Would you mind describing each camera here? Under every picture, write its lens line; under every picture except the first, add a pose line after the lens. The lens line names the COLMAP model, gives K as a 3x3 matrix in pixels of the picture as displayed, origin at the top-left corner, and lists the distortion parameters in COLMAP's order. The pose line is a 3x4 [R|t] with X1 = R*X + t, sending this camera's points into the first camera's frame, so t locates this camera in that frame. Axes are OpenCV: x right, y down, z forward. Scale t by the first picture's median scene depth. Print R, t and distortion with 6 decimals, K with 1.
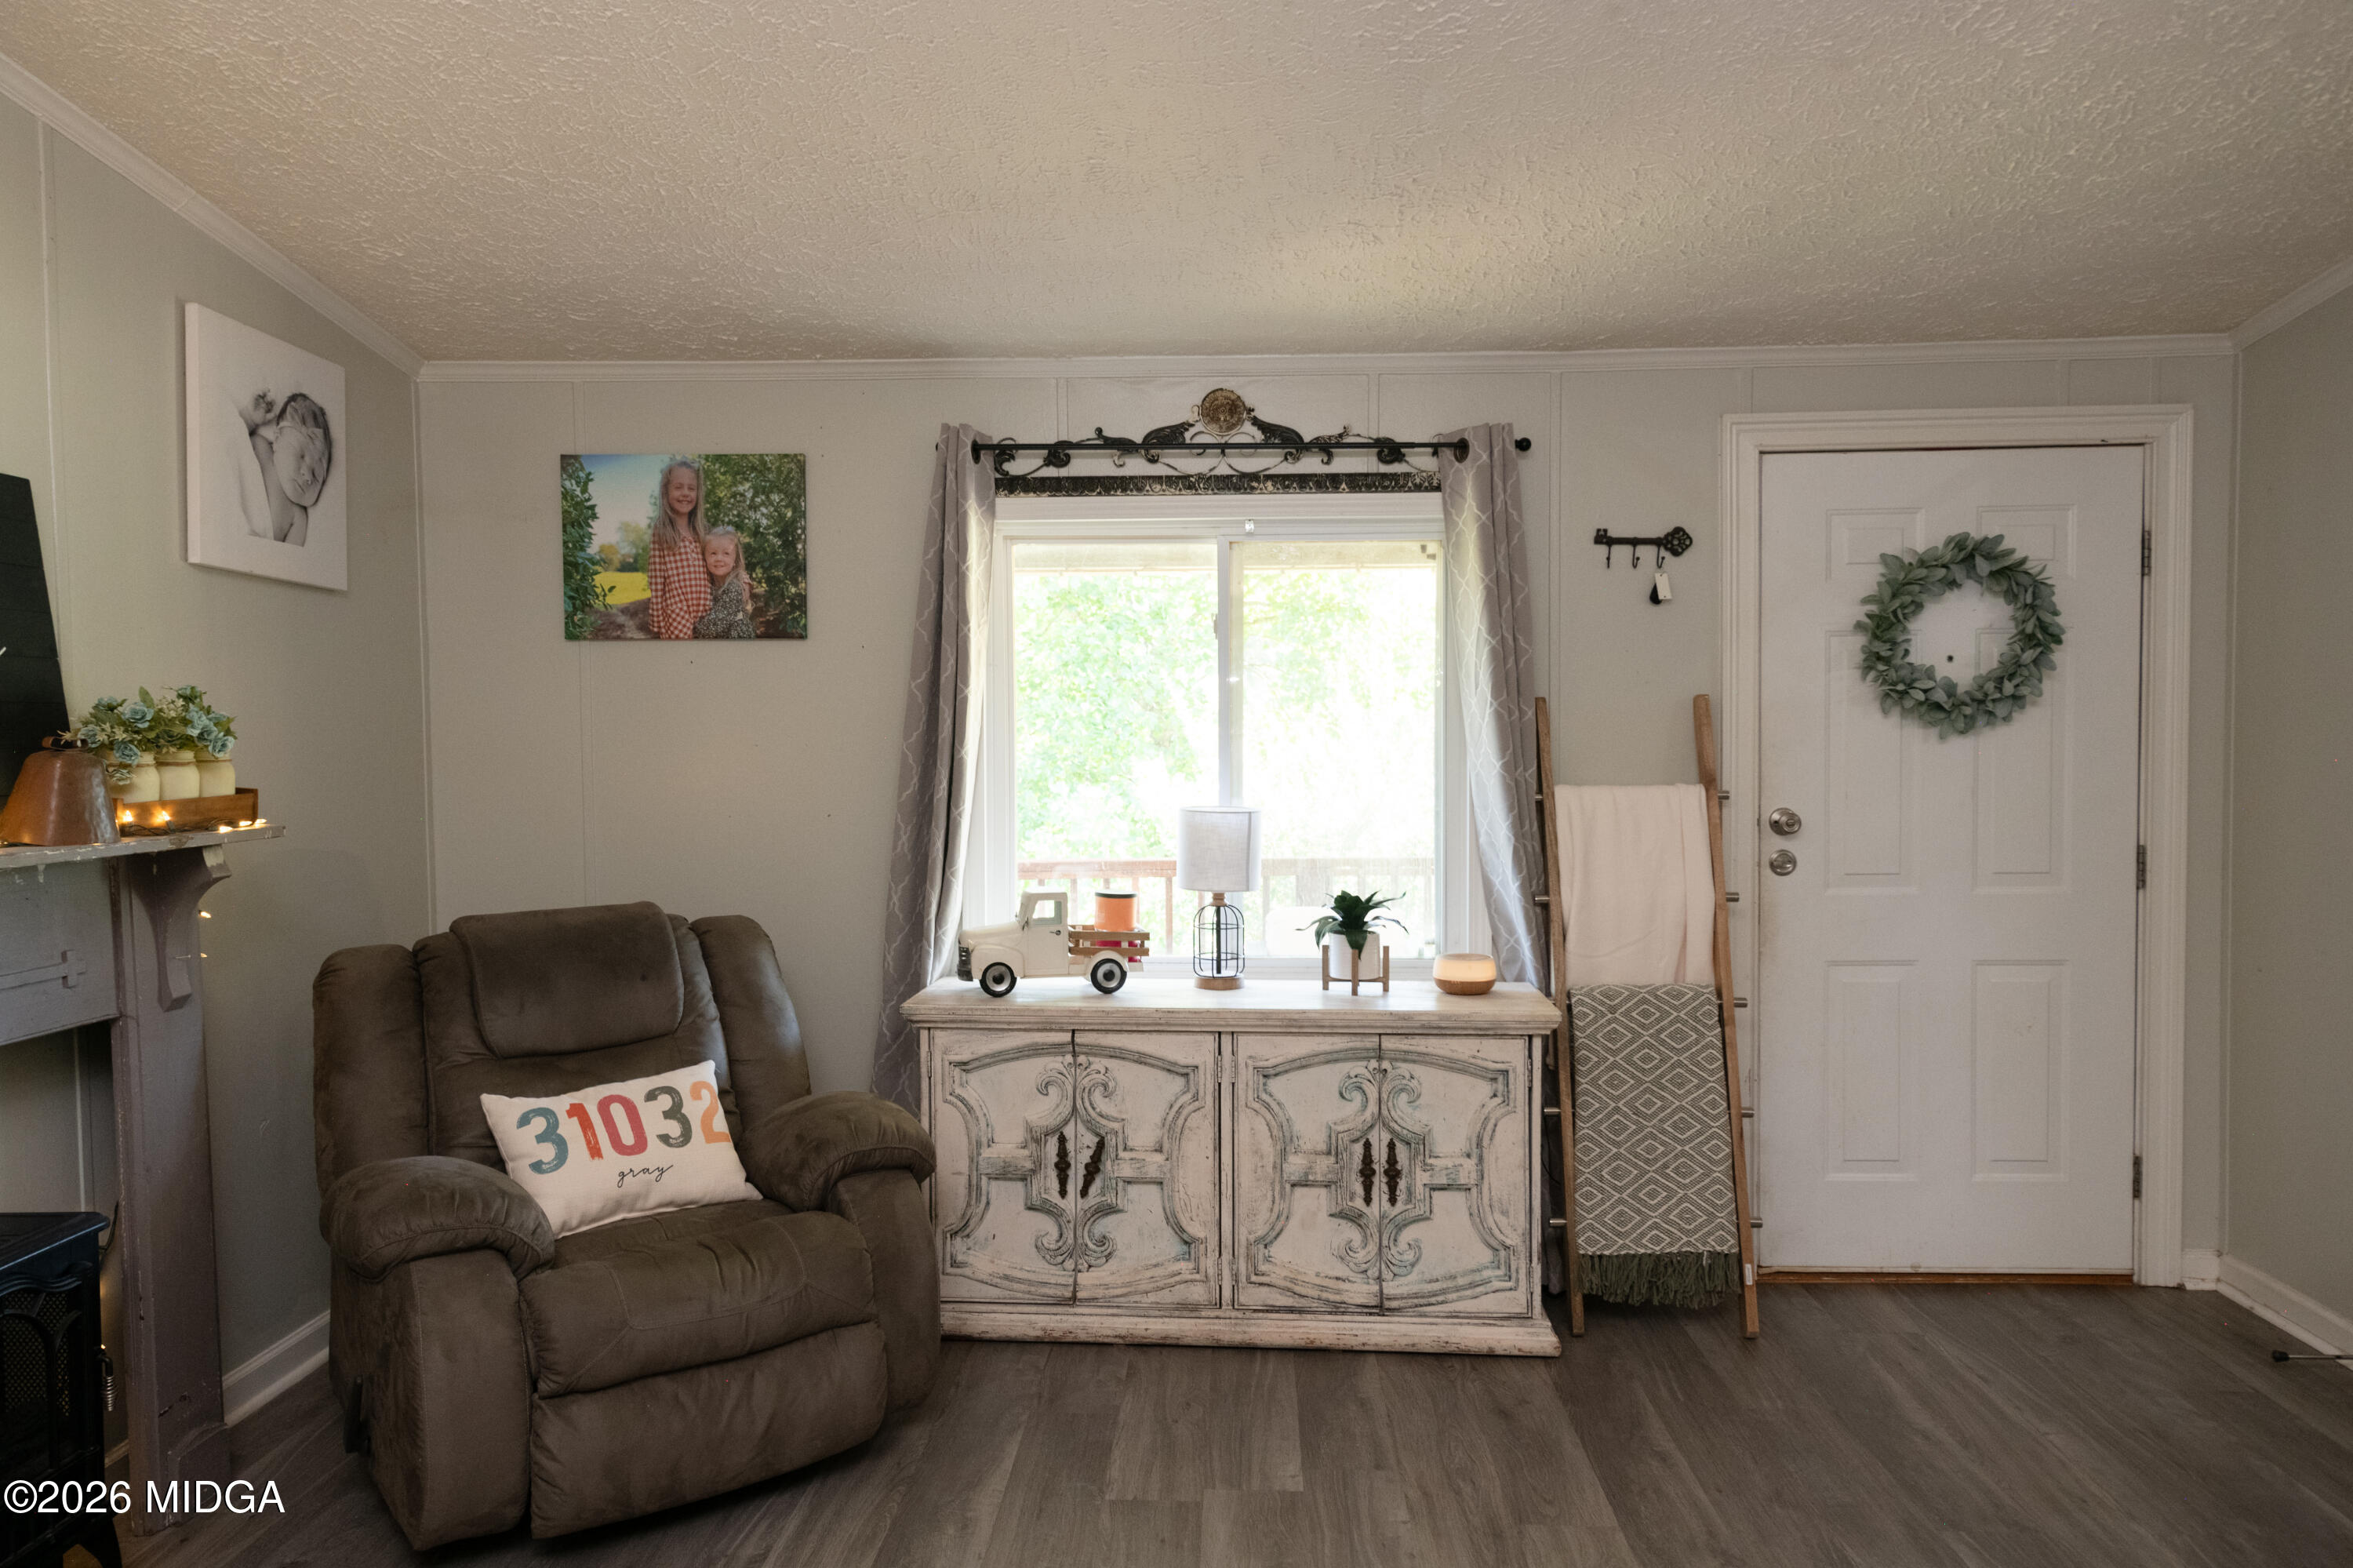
lens RADIAL K [[1510.1, 0, 1190.1], [0, 1510.1, 800.4], [0, 0, 1]] dist [0.023530, -0.012239]
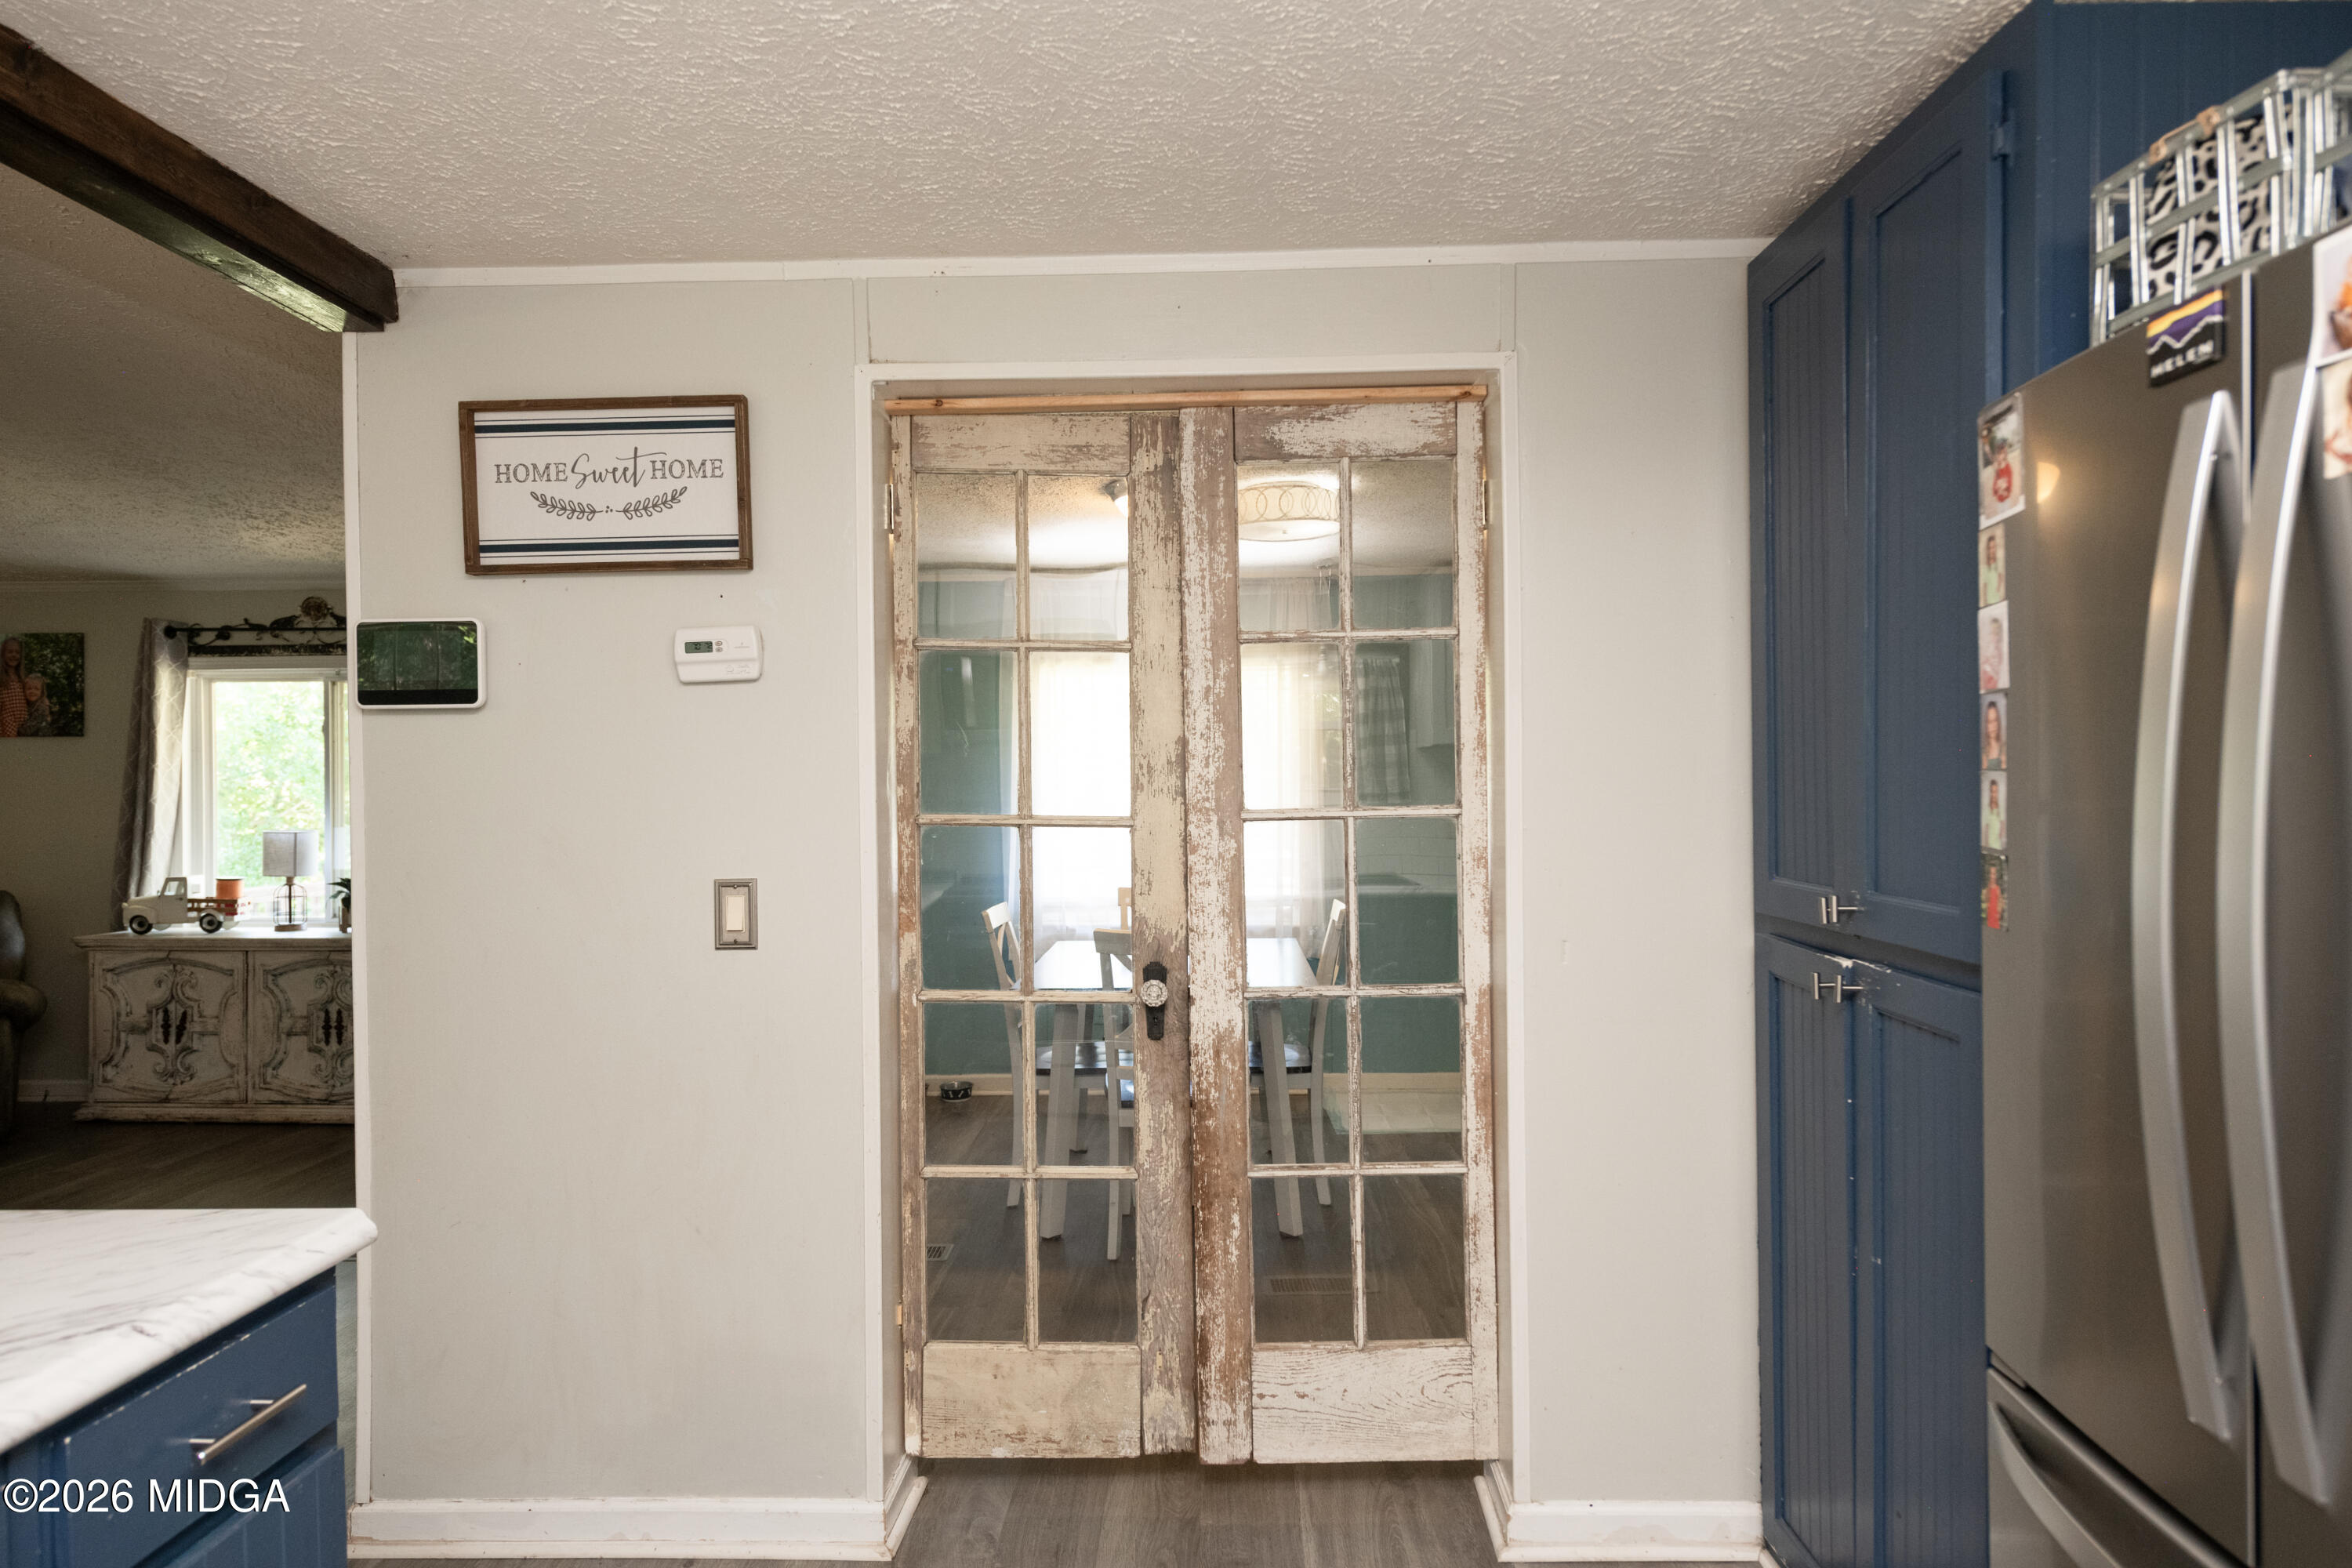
lens RADIAL K [[1391.1, 0, 1173.8], [0, 1391.1, 790.8], [0, 0, 1]] dist [0.006484, 0.001112]
pose [[0.999991, -0.002801, 0.003319, 1.113998], [0.002957, 0.998853, -0.047799, 0.042079], [-0.003181, 0.047809, 0.998851, -0.691655]]
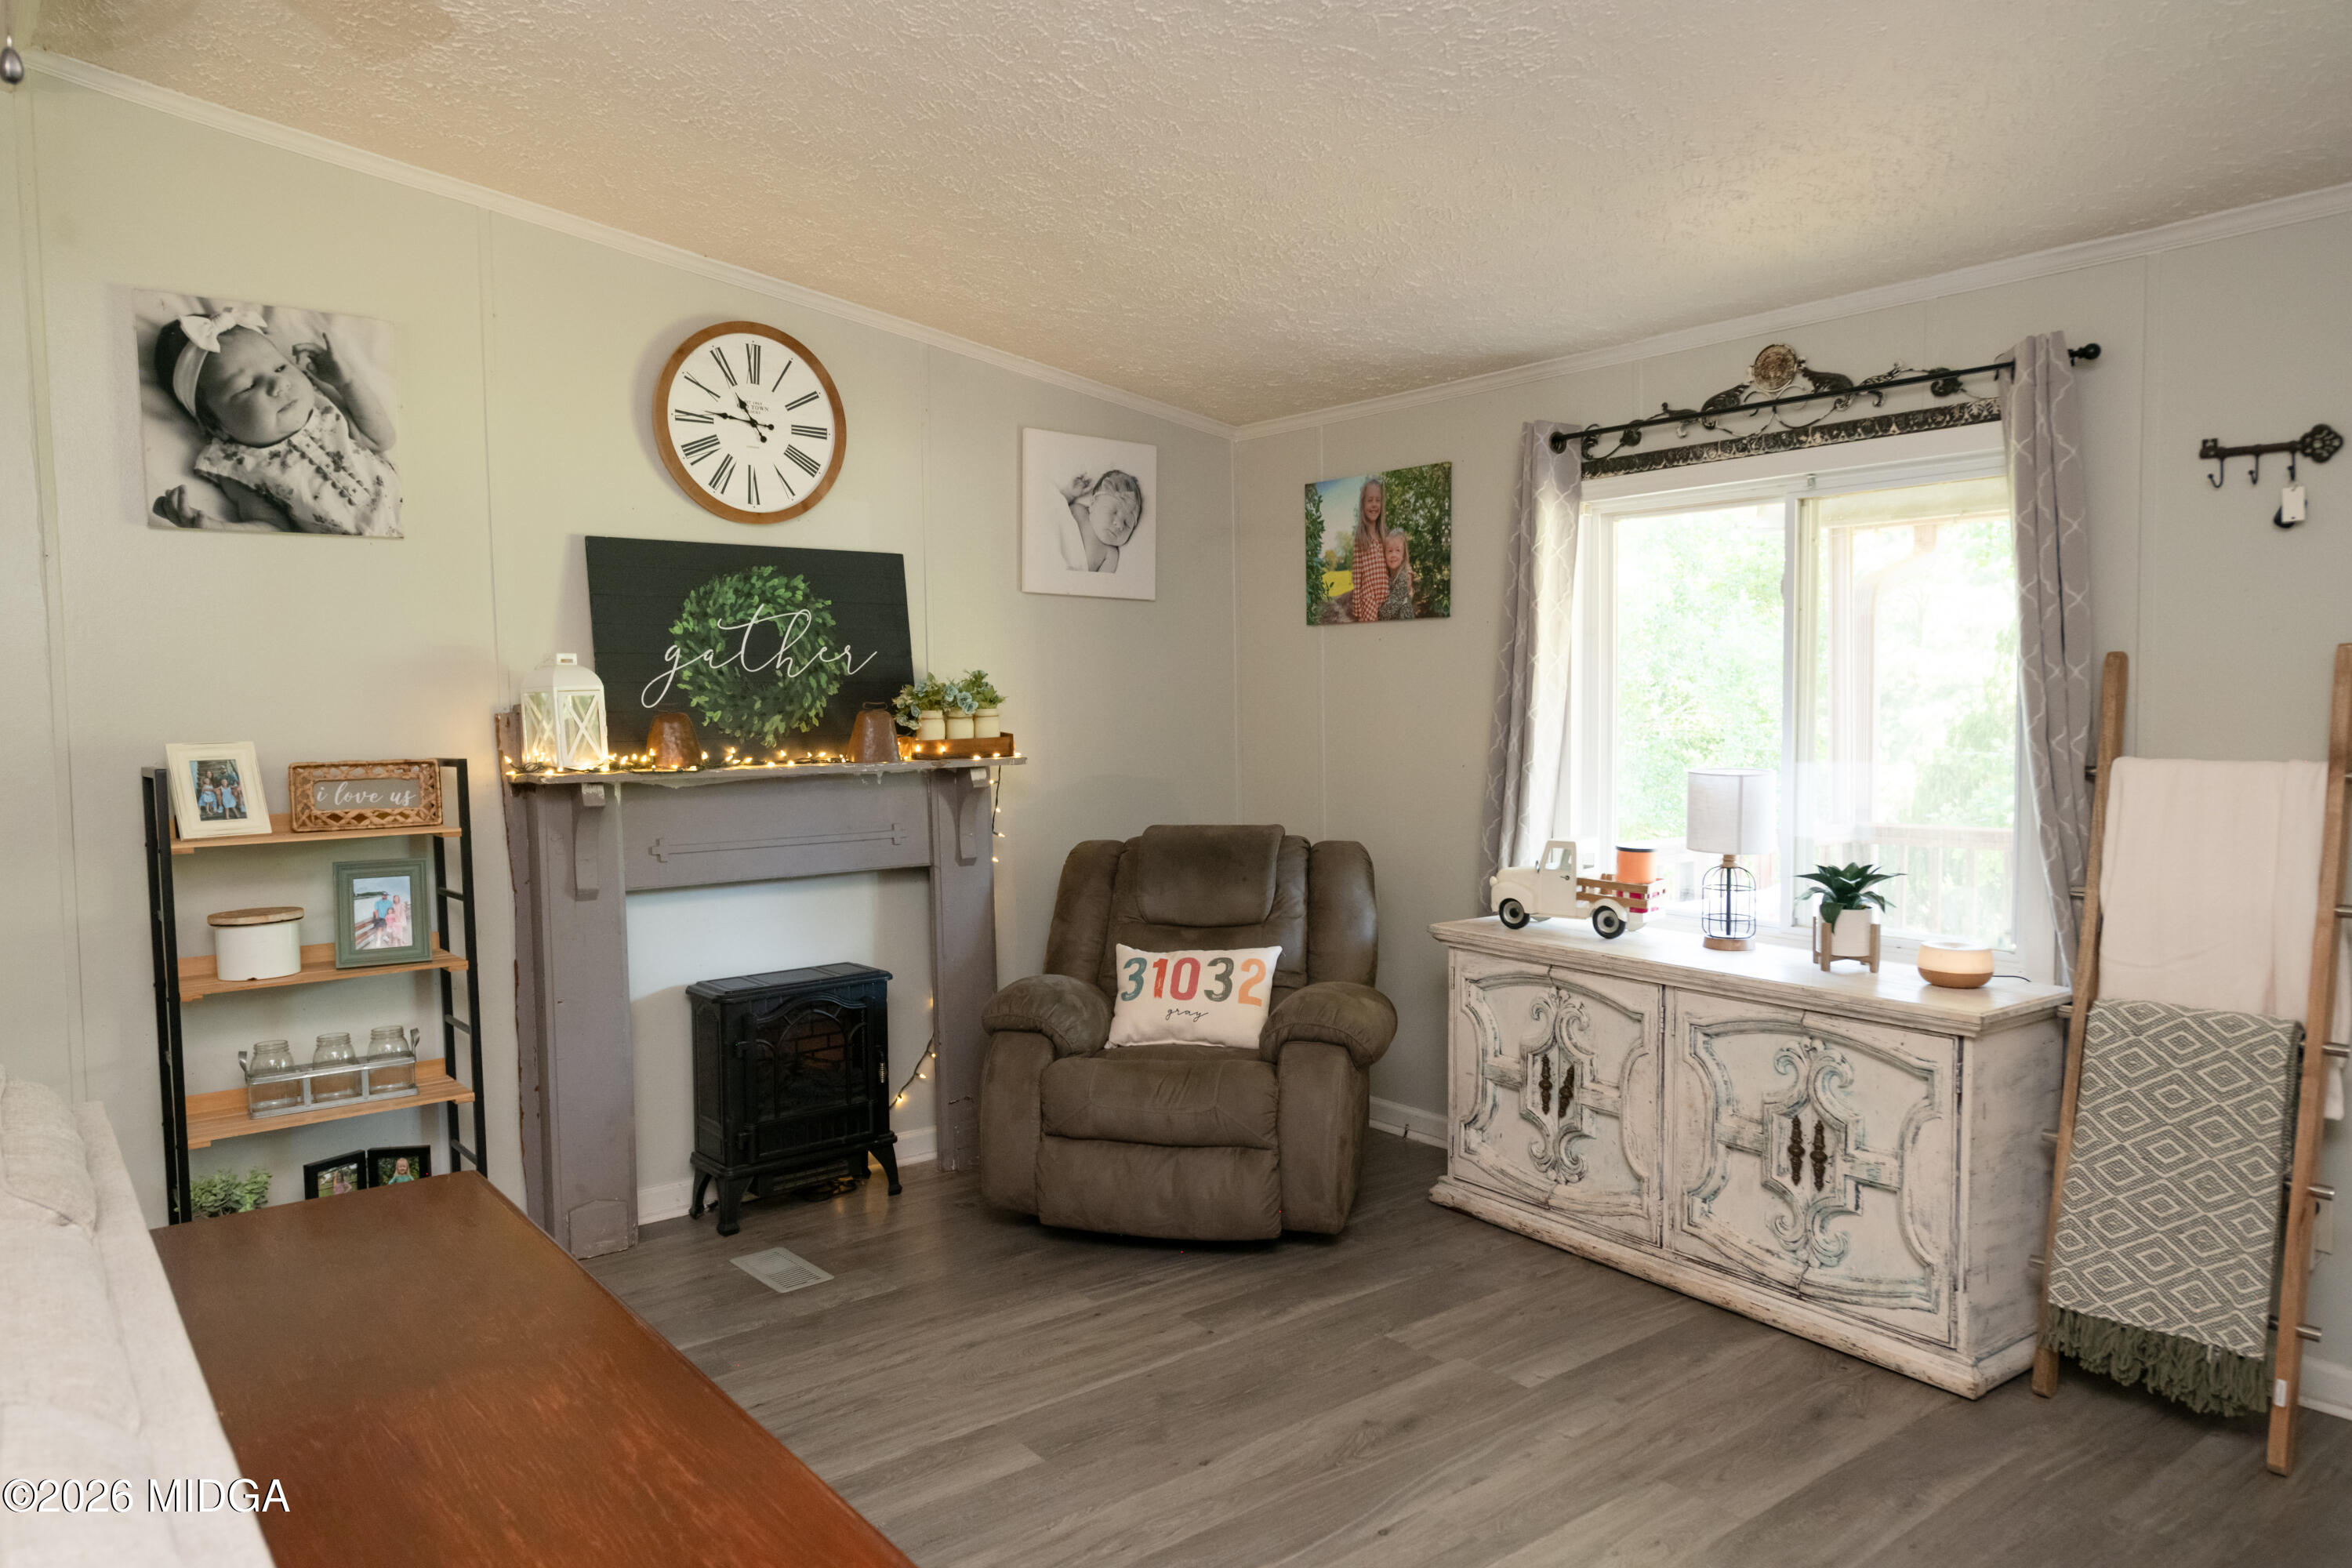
lens RADIAL K [[1509.4, 0, 1228.0], [0, 1509.4, 794.6], [0, 0, 1]] dist [0.023530, -0.012239]
pose [[0.671438, 0.046852, -0.739578, 0.566845], [-0.027276, 0.998886, 0.038516, -0.008897], [0.740559, -0.005688, 0.671967, 0.077907]]
